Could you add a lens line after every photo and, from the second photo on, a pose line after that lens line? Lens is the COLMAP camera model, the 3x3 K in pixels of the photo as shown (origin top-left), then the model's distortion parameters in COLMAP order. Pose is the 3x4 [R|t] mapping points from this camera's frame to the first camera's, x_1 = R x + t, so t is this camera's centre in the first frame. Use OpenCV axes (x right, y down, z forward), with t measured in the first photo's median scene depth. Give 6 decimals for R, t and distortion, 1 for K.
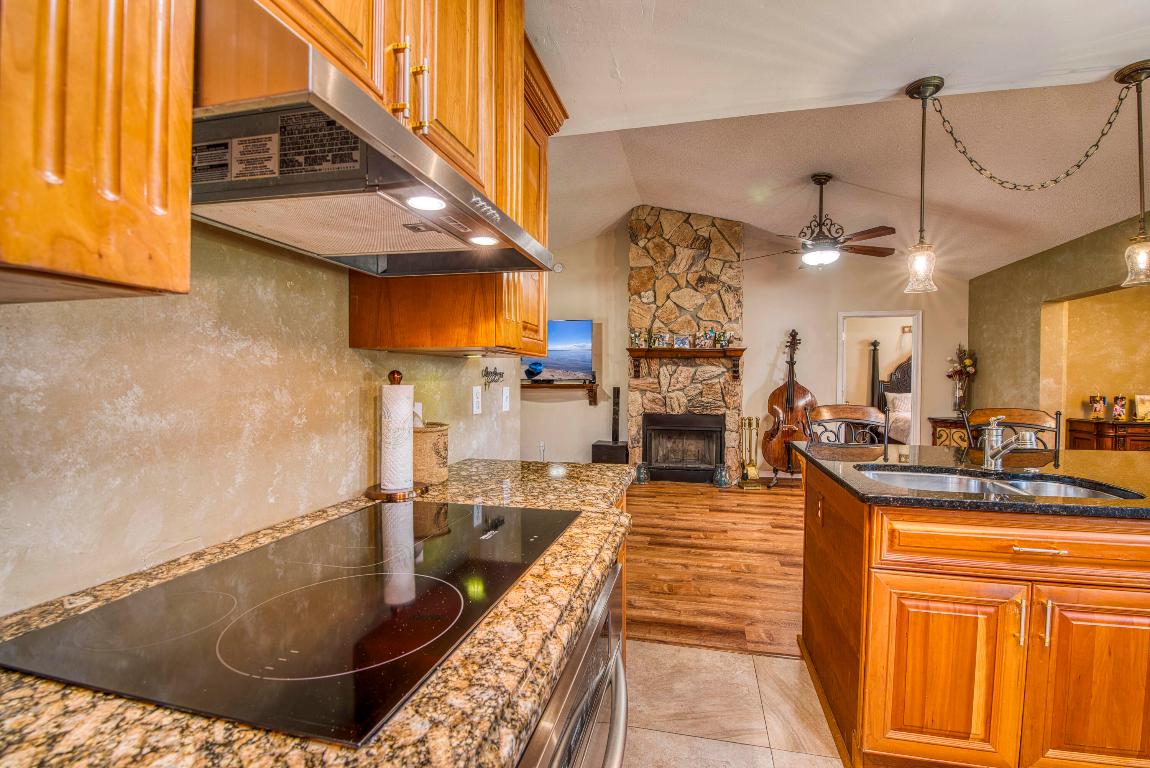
lens RADIAL K [[494.4, 0, 587.4], [0, 494.4, 389.3], [0, 0, 1]] dist [-0.006066, -0.008016]
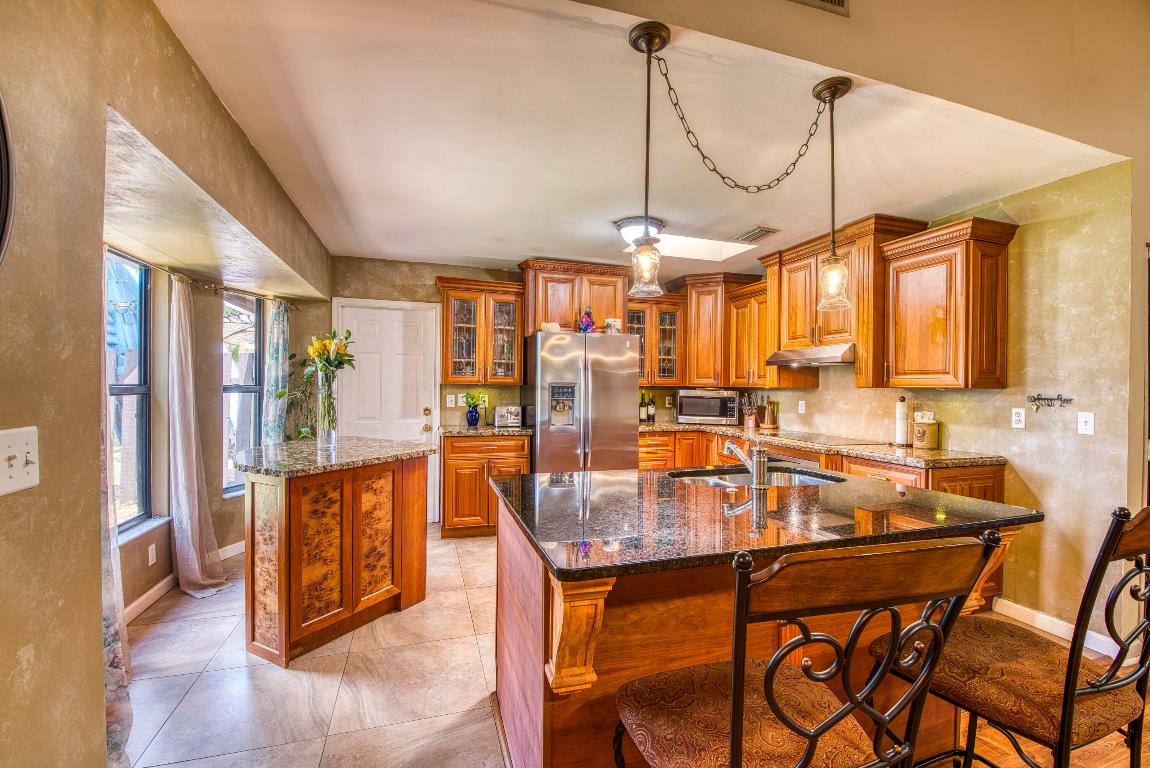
lens RADIAL K [[494.4, 0, 587.3], [0, 494.4, 388.8], [0, 0, 1]] dist [-0.006066, -0.008016]
pose [[-0.853196, -0.011018, -0.521473, 0.532745], [-0.024651, 0.999511, 0.019214, -0.019760], [0.521007, 0.029248, -0.853051, 0.534322]]
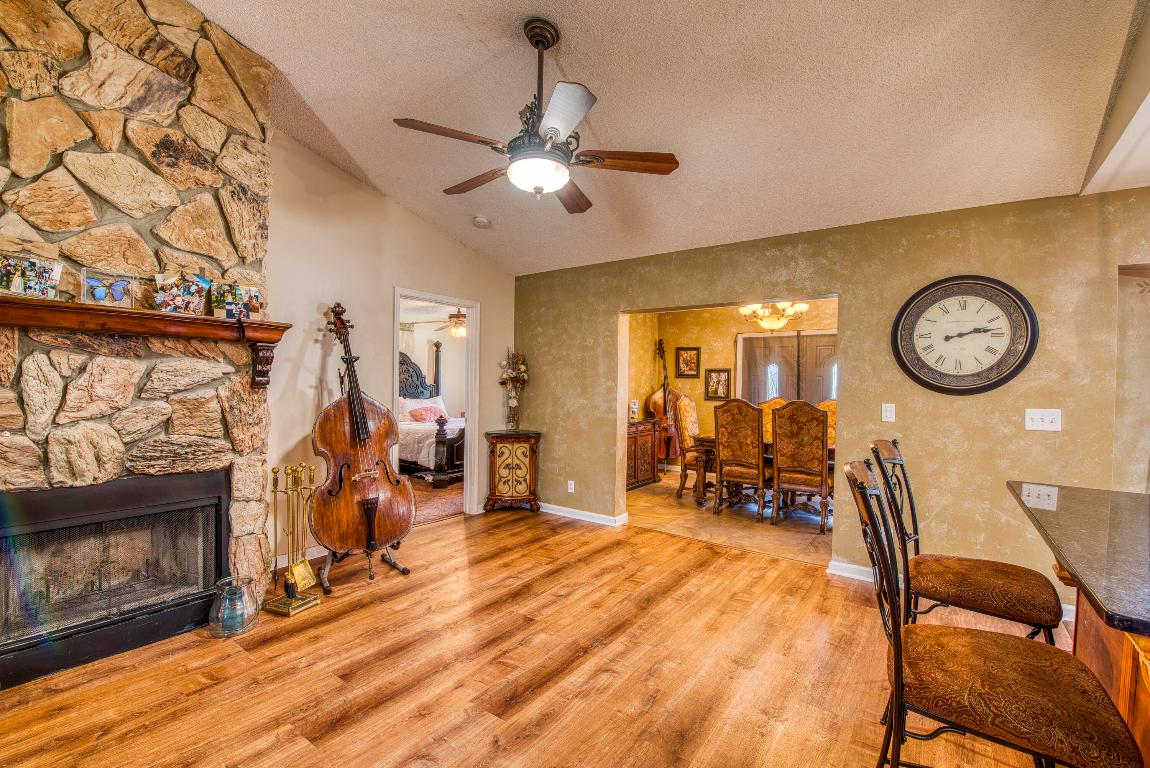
lens RADIAL K [[494.4, 0, 587.9], [0, 494.4, 388.7], [0, 0, 1]] dist [-0.006066, -0.008016]
pose [[0.380068, -0.009597, 0.924909, -0.014773], [0.003268, 0.999954, 0.009033, -0.024549], [-0.924953, -0.000411, 0.380082, 0.532103]]
